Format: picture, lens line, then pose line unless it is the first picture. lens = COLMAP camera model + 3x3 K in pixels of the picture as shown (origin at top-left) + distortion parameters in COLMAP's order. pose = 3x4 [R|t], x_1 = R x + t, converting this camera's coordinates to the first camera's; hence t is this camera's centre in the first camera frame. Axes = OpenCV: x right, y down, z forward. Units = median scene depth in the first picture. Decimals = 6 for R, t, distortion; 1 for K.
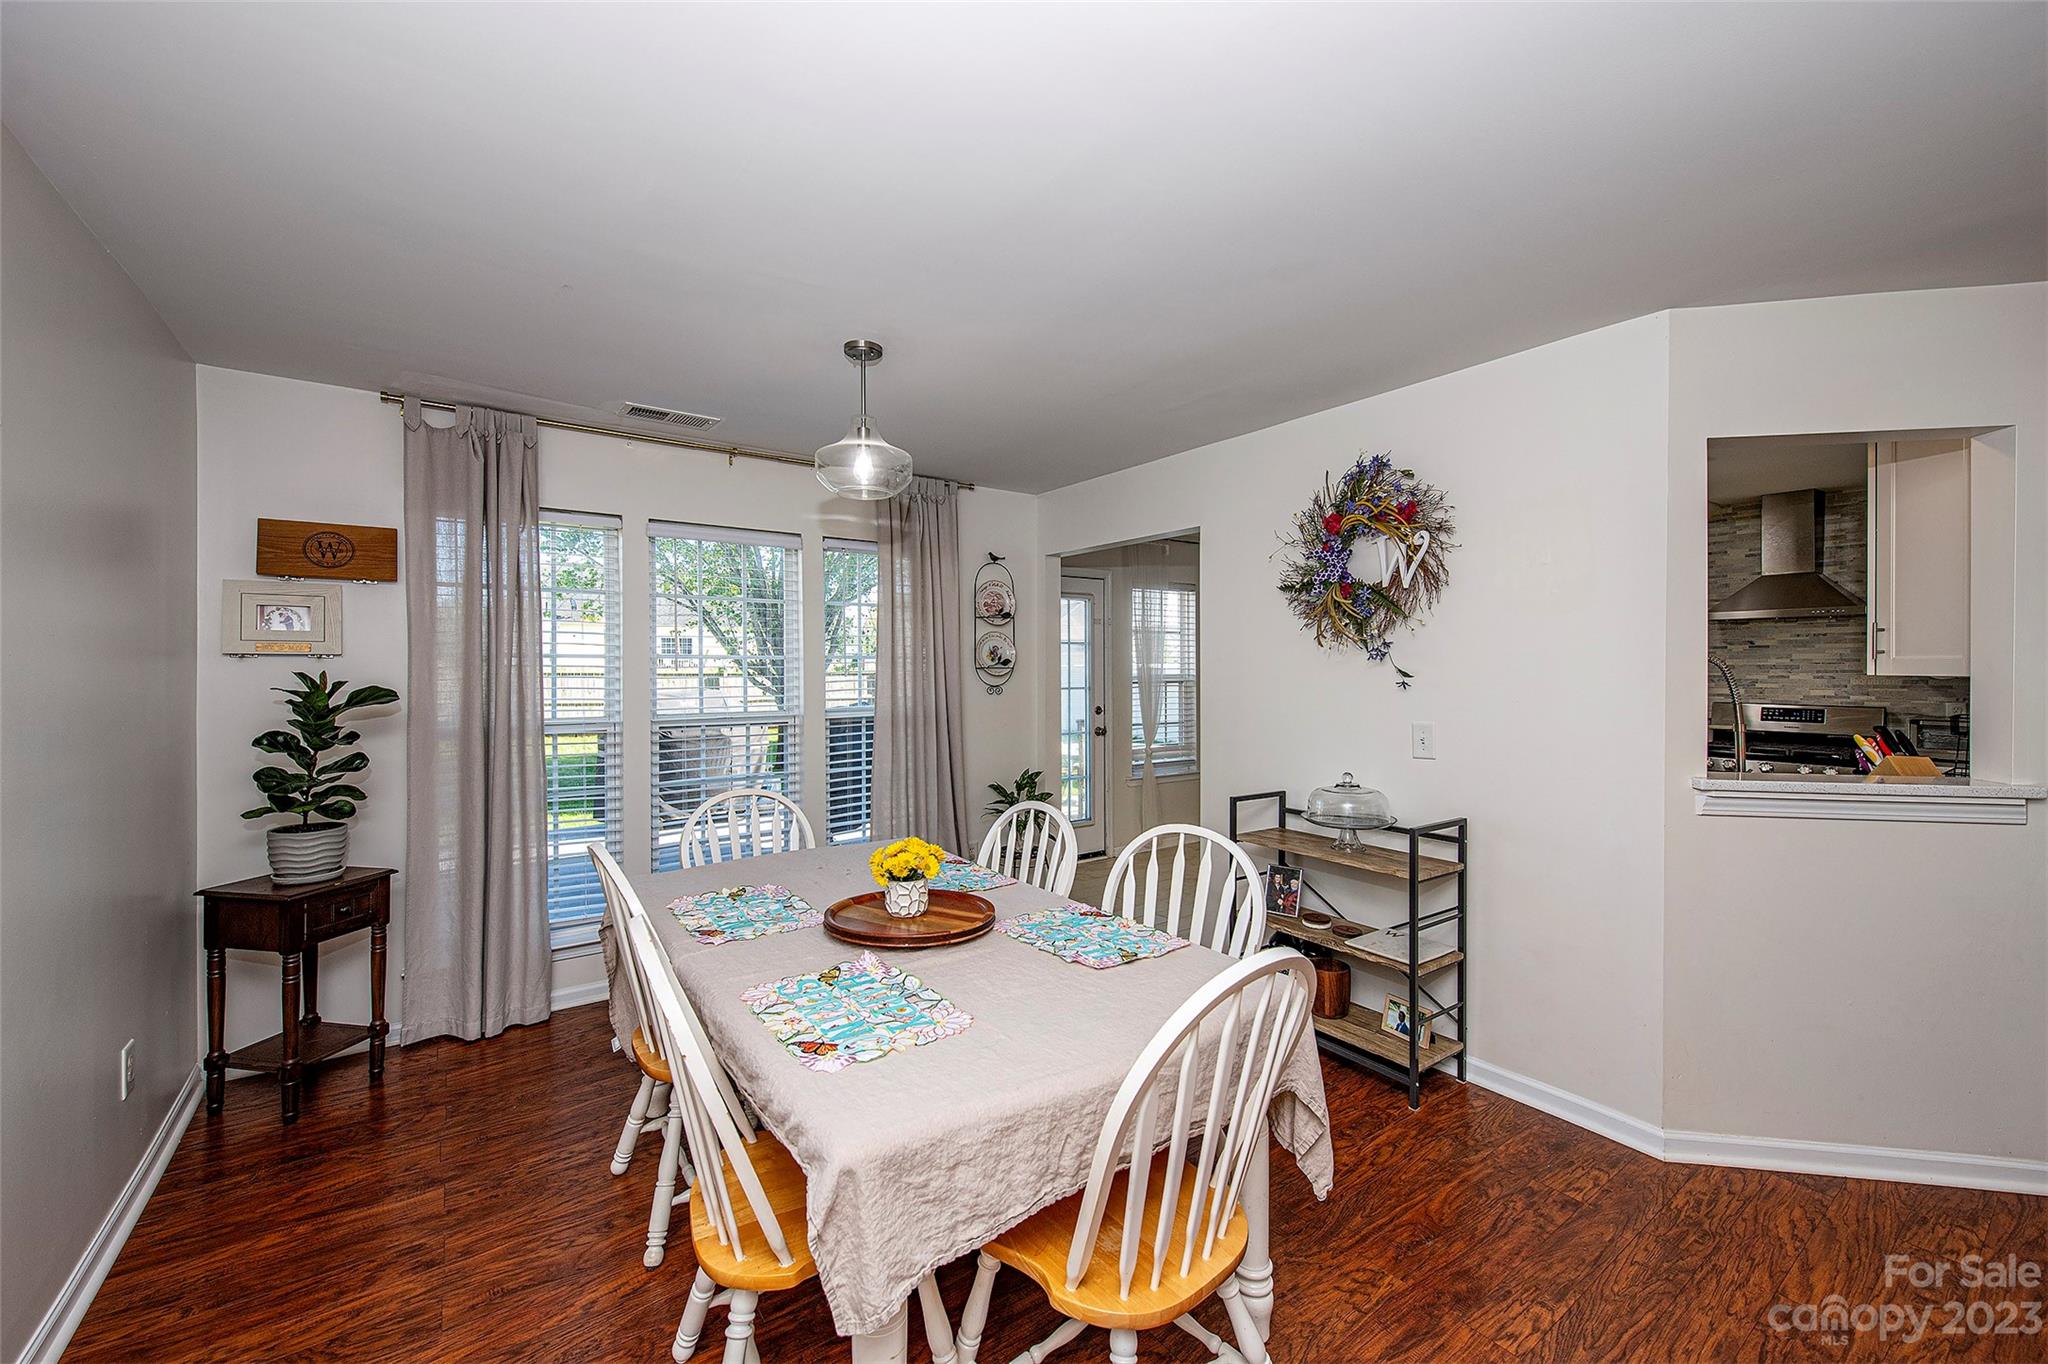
lens RADIAL K [[816.2, 0, 1038.8], [0, 816.2, 676.3], [0, 0, 1]] dist [0.008775, -0.000469]
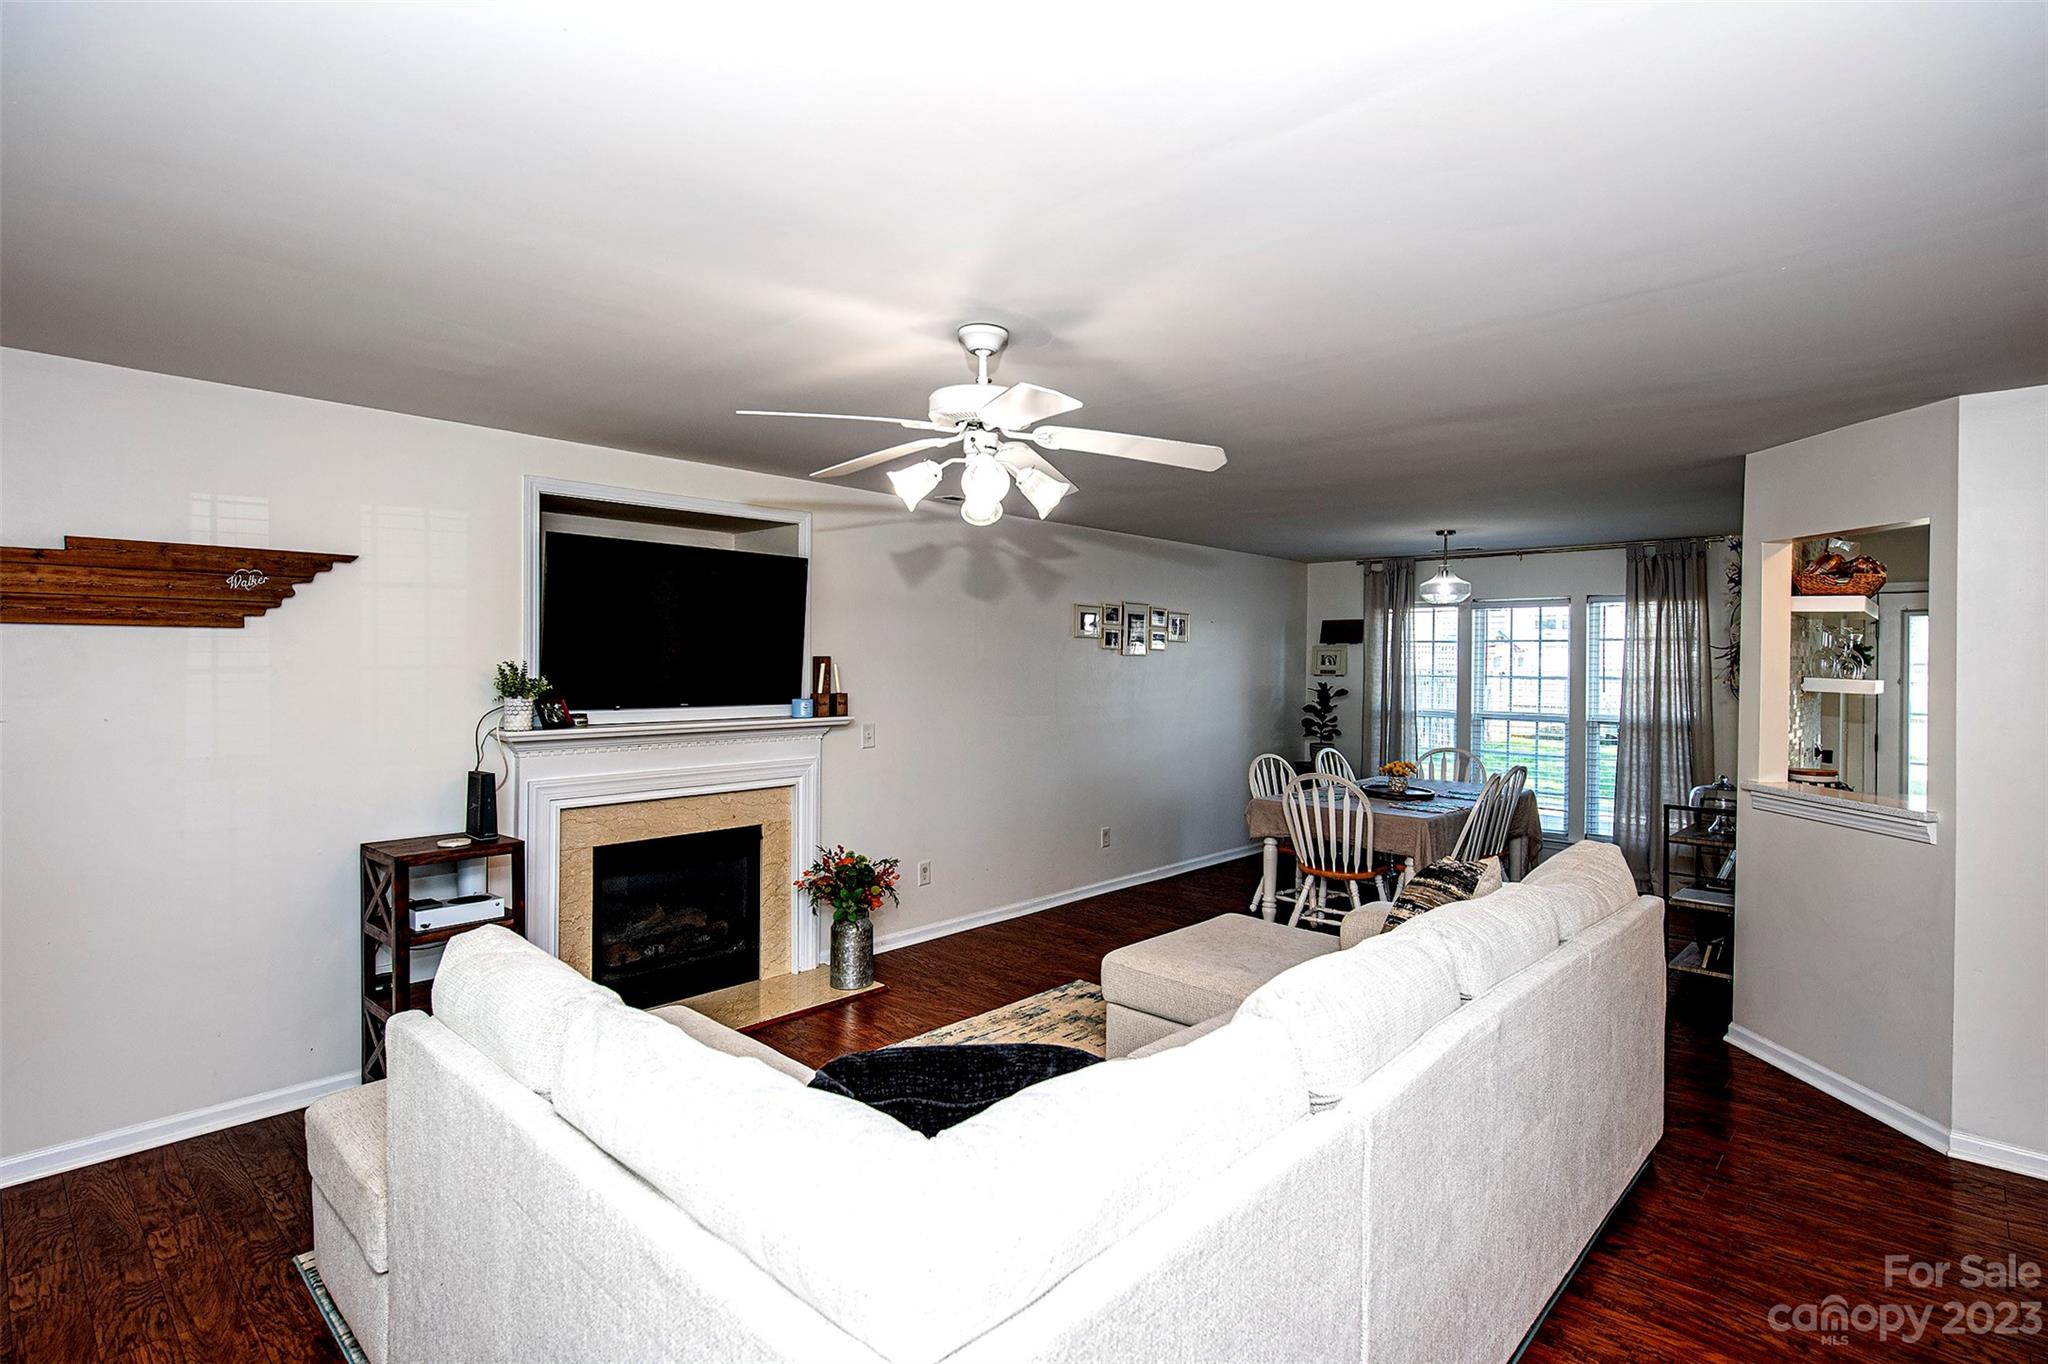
lens RADIAL K [[977.8, 0, 1024.0], [0, 977.8, 682.0], [0, 0, 1]] dist [-0.000870, -0.000098]
pose [[0.185885, 0.018789, -0.982392, 1.820169], [-0.014525, 0.999760, 0.016372, -0.041976], [0.982464, 0.011226, 0.186114, -0.452787]]
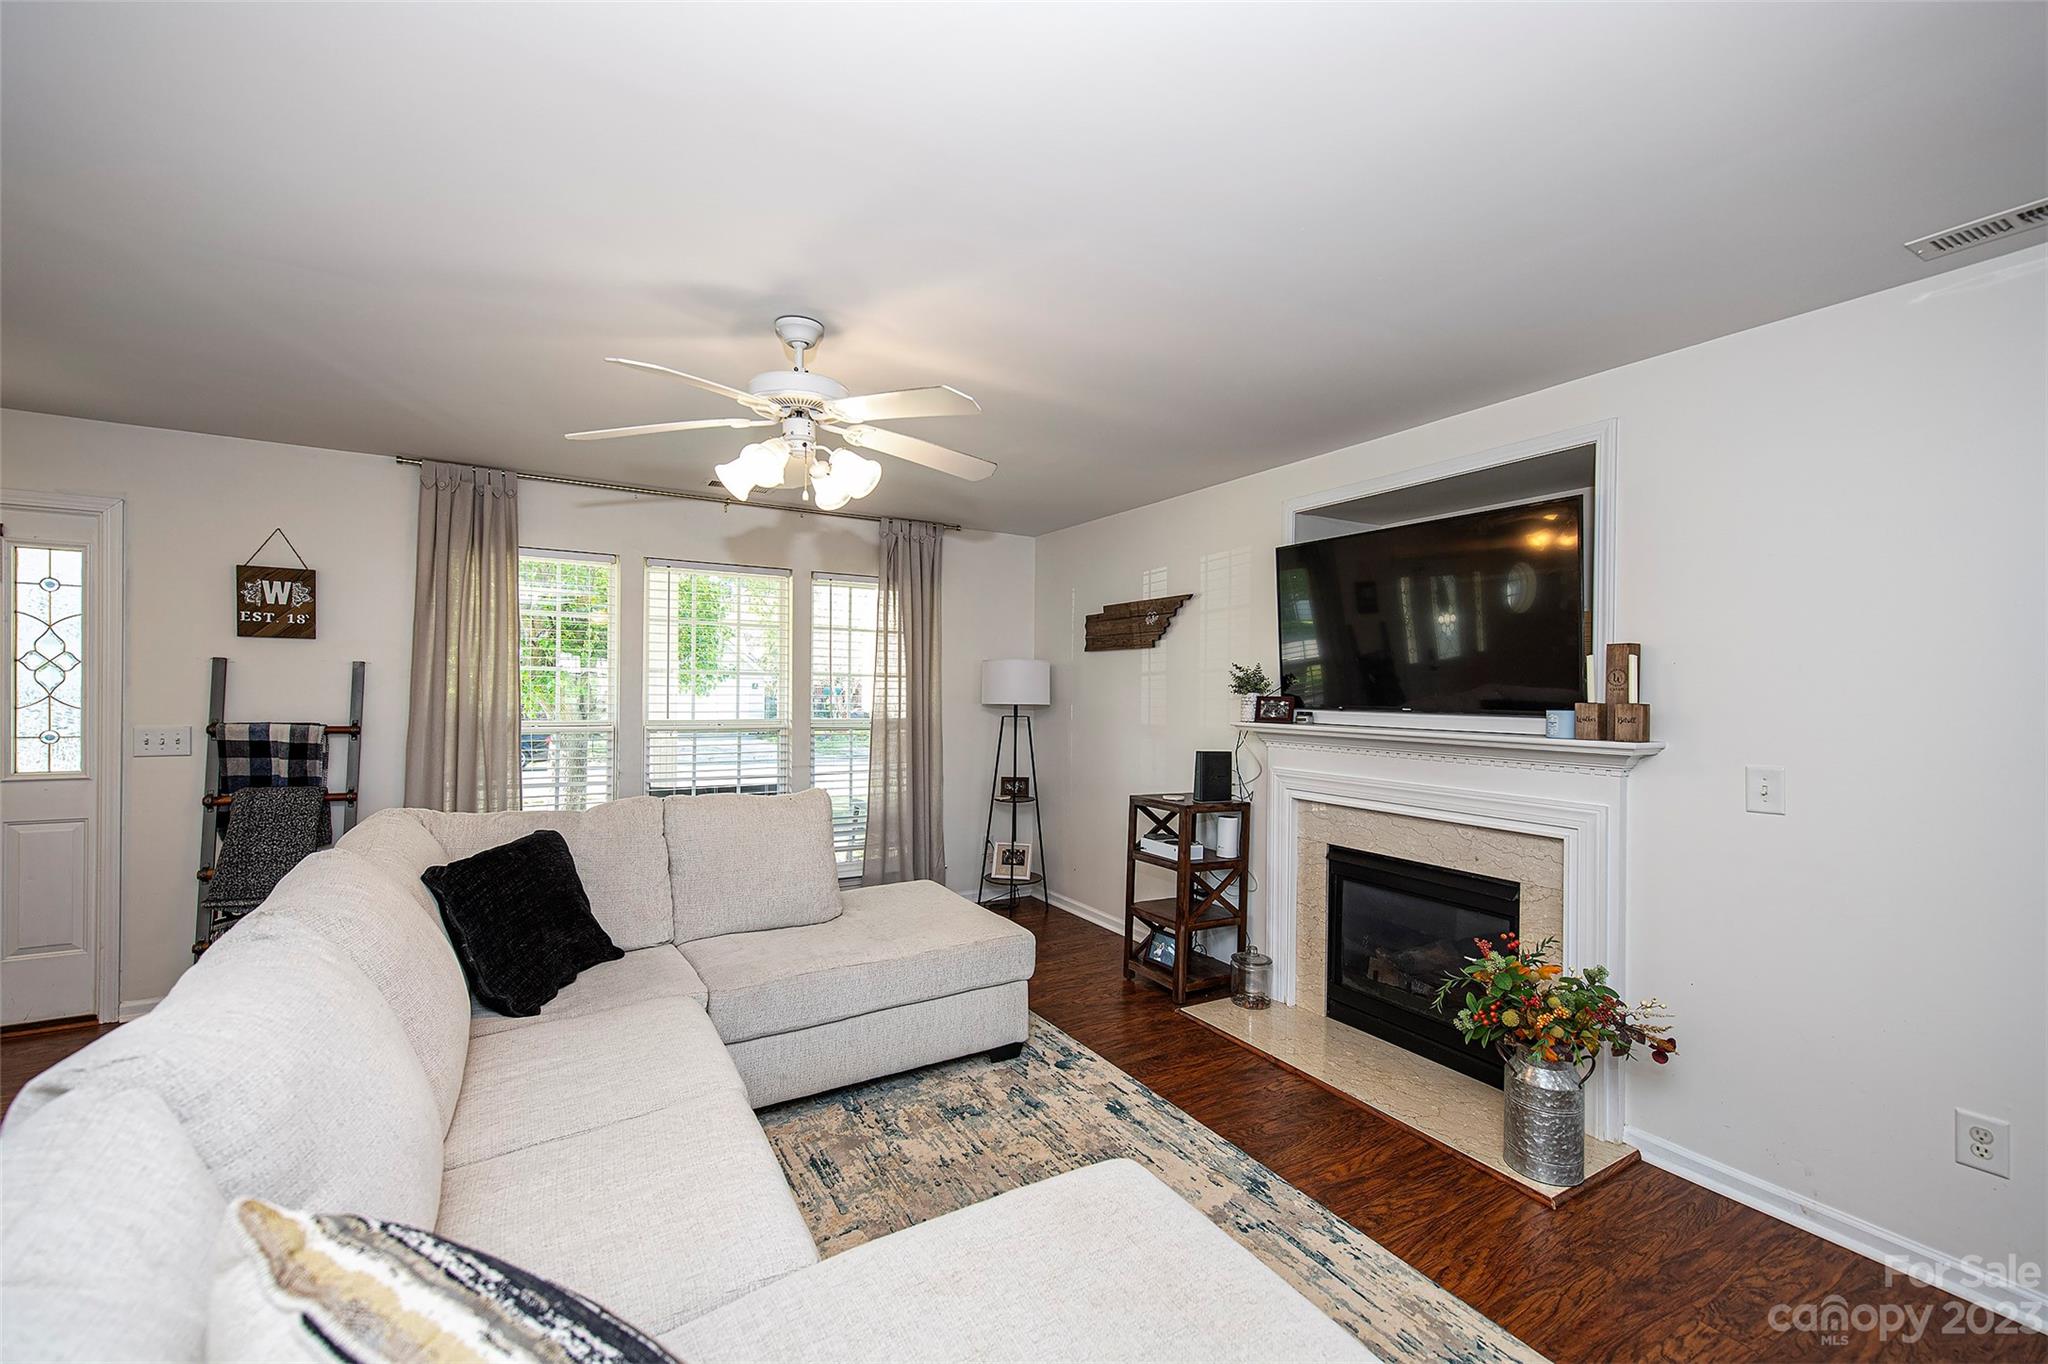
lens RADIAL K [[827.5, 0, 1019.8], [0, 827.5, 691.0], [0, 0, 1]] dist [0.013362, -0.000011]
pose [[-0.995451, -0.011924, 0.094529, 0.643098], [-0.010830, 0.999868, 0.012086, -0.006691], [-0.094660, 0.011007, -0.995449, 0.473596]]
